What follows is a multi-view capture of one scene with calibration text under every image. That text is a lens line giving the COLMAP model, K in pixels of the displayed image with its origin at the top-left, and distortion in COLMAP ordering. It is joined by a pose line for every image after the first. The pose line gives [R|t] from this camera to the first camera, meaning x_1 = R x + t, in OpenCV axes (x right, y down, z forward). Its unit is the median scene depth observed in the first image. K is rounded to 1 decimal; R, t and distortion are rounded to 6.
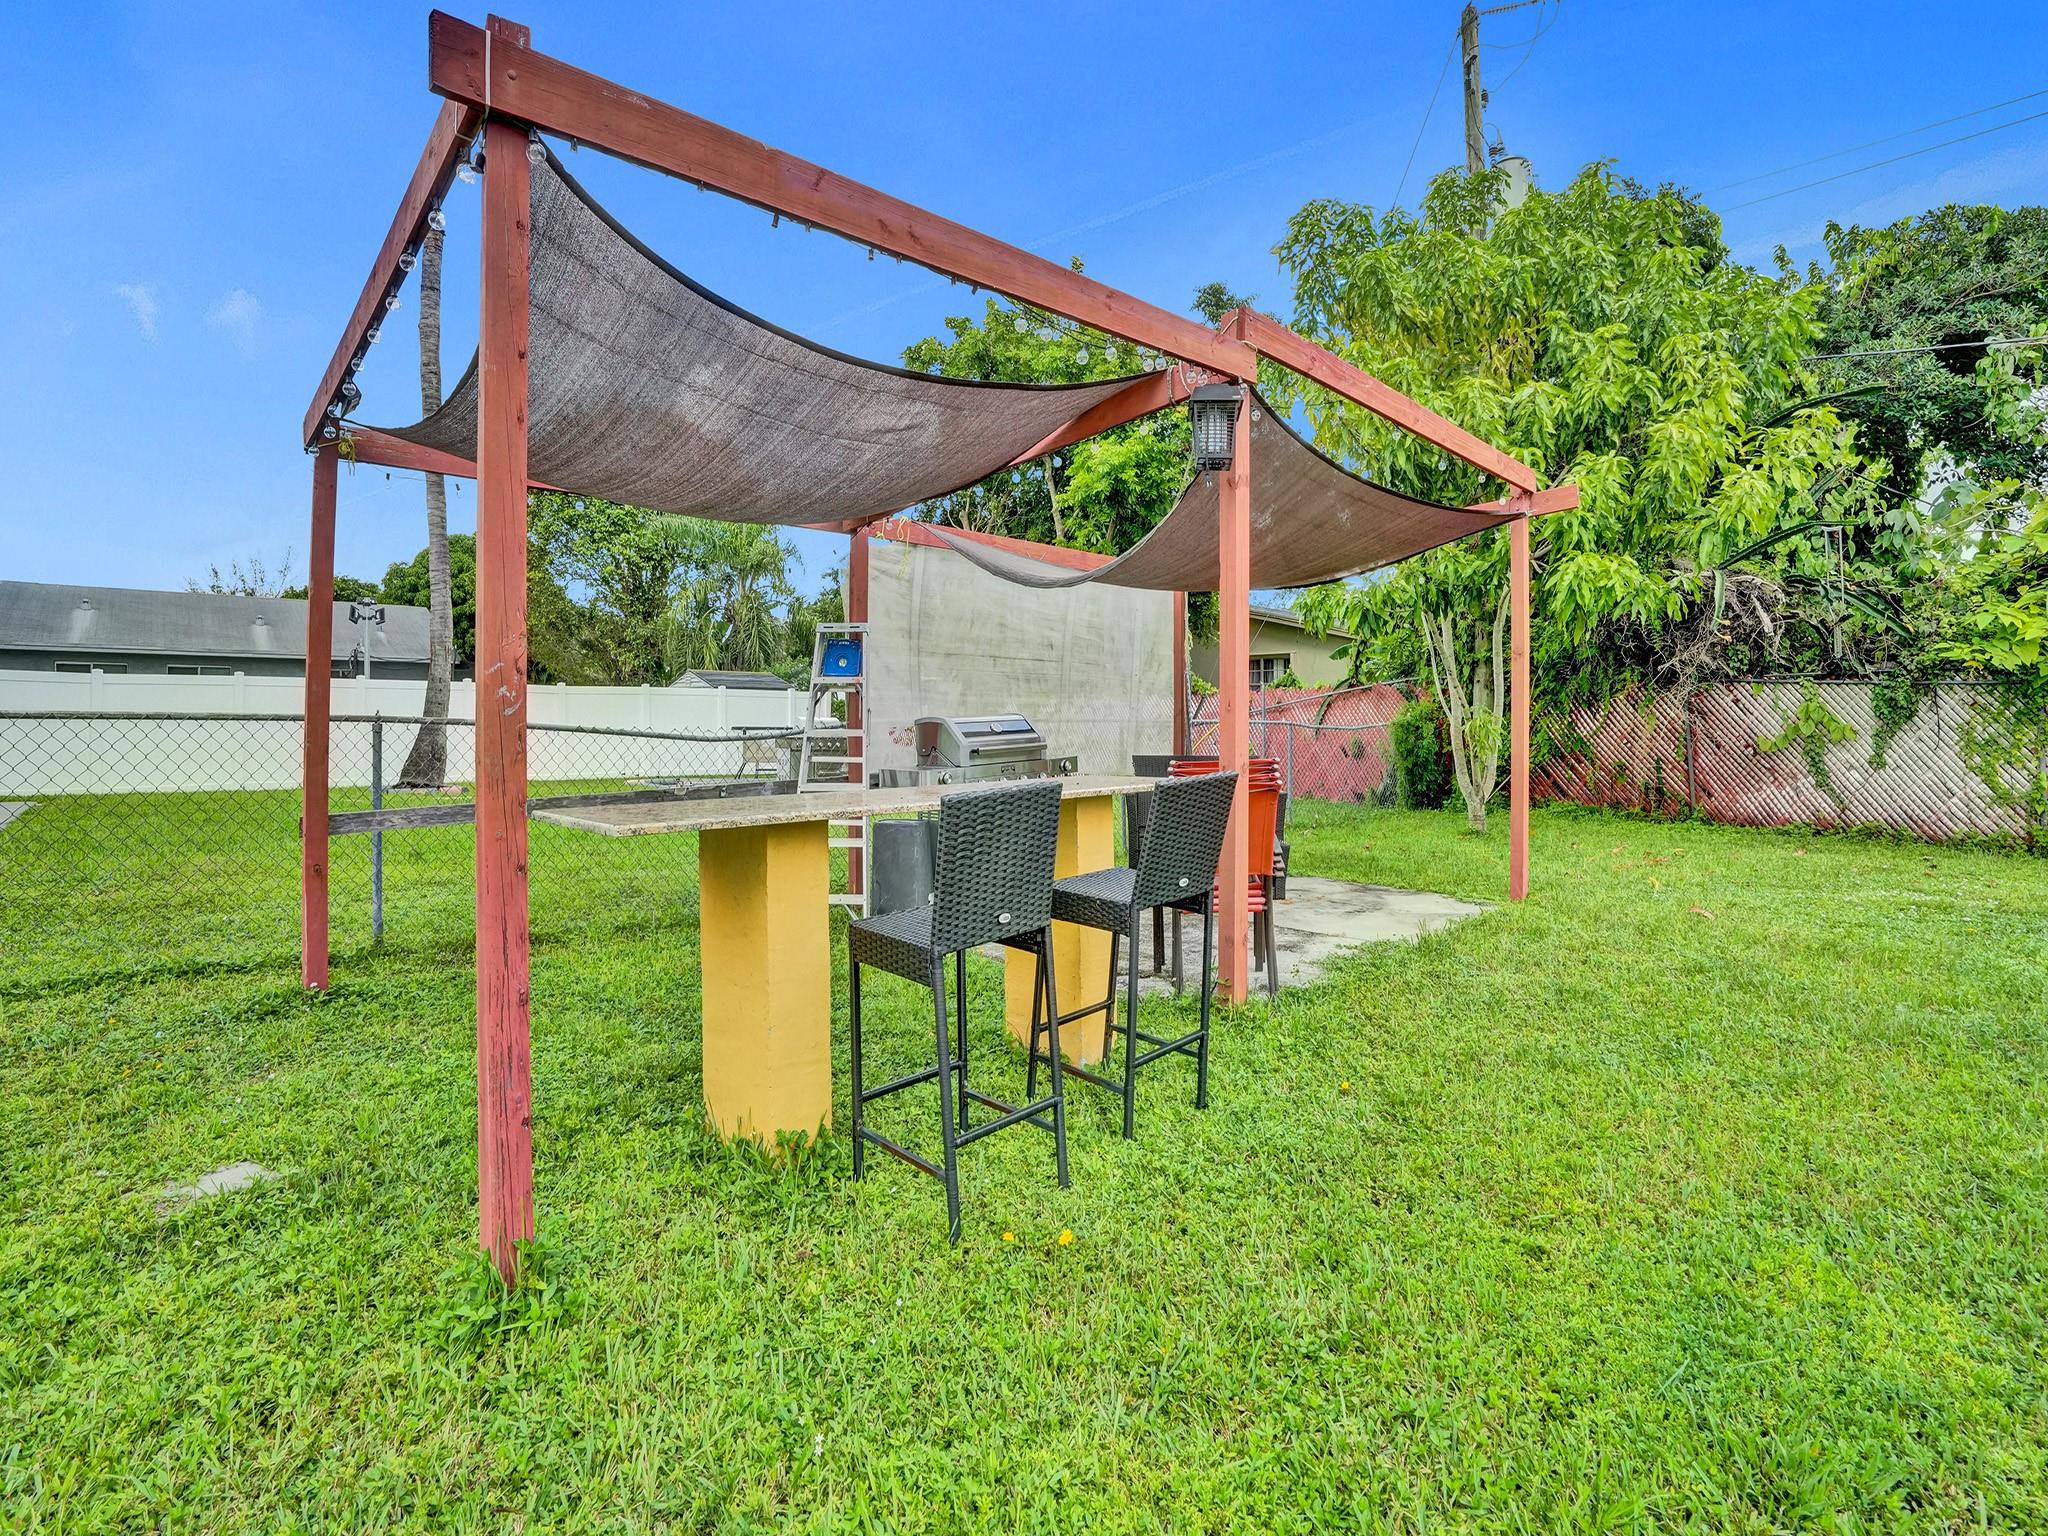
lens RADIAL K [[972.1, 0, 1034.3], [0, 972.1, 755.4], [0, 0, 1]] dist [-0.050582, 0.027880]
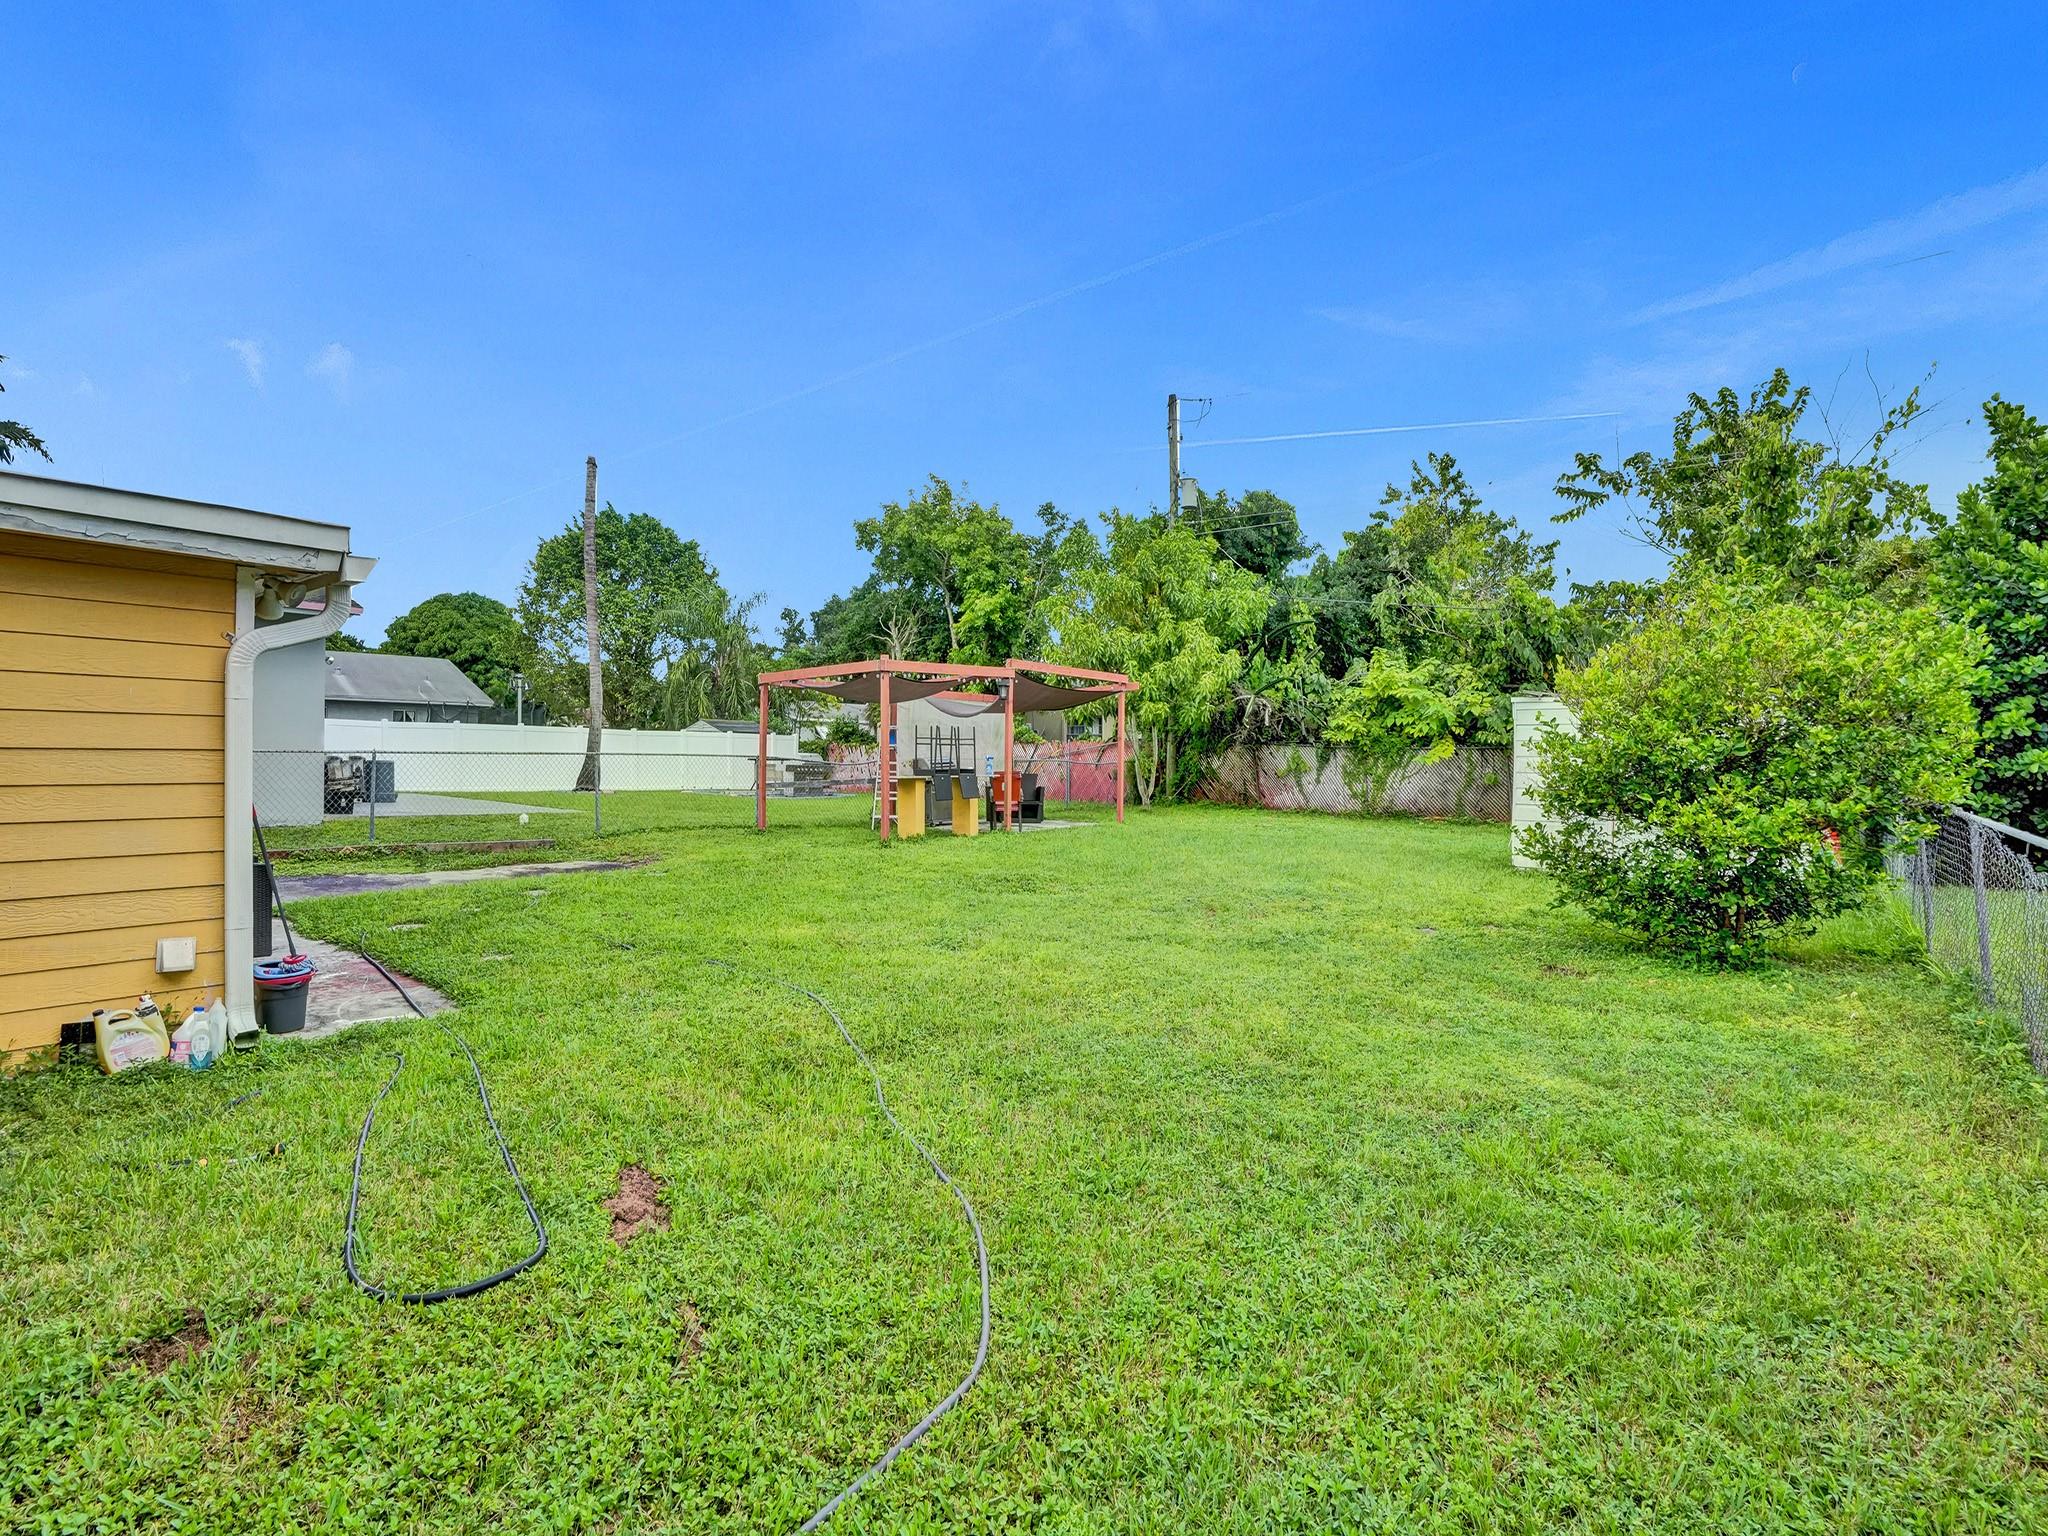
lens RADIAL K [[972.1, 0, 1034.3], [0, 972.1, 755.4], [0, 0, 1]] dist [-0.050582, 0.027880]
pose [[0.992226, 0.014897, 0.123555, -0.064236], [-0.010218, 0.999210, -0.038415, 0.035233], [-0.124030, 0.036854, 0.991594, -1.024637]]
